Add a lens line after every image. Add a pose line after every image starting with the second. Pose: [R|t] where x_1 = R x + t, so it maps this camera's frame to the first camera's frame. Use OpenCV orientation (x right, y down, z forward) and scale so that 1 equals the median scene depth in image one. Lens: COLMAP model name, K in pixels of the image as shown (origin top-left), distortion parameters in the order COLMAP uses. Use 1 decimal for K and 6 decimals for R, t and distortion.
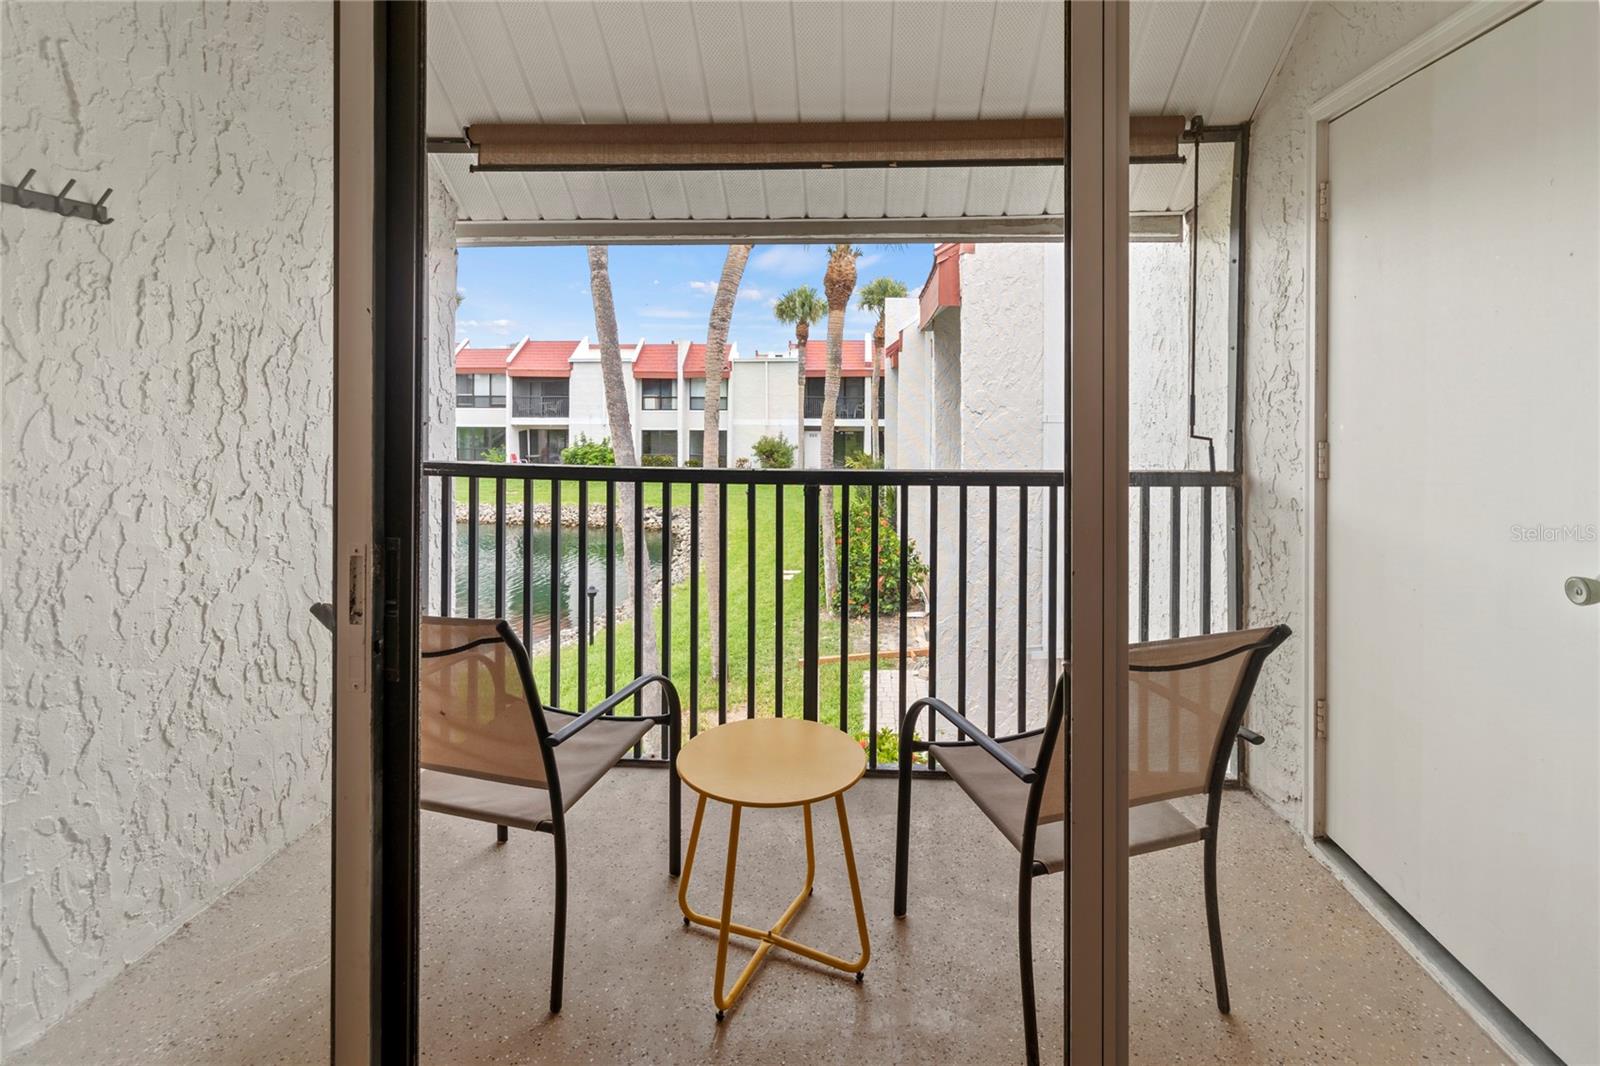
lens RADIAL K [[736.4, 0, 803.3], [0, 736.4, 385.7], [0, 0, 1]] dist [0.000704, 0.000513]
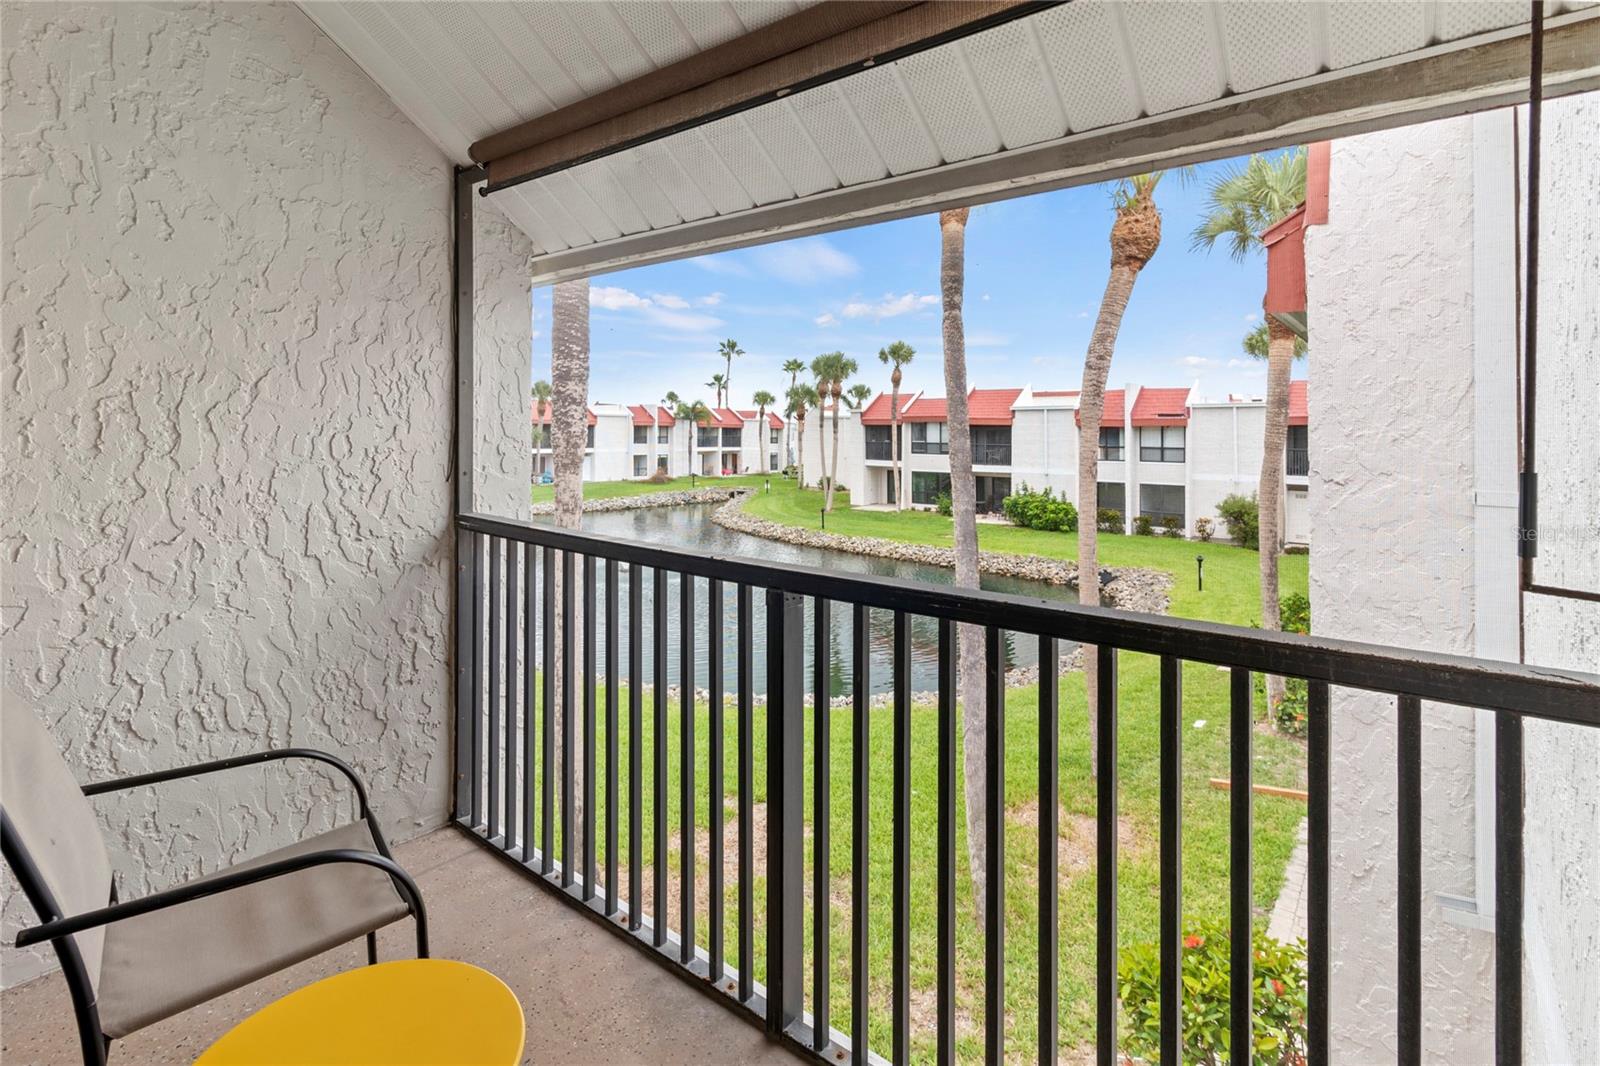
lens RADIAL K [[737.7, 0, 853.8], [0, 737.7, 425.3], [0, 0, 1]] dist [0.000457, -0.000011]
pose [[0.843680, 0.000842, -0.536846, 0.534392], [-0.007068, 0.999930, -0.009539, -0.005174], [0.536800, 0.011842, 0.843627, 0.622268]]
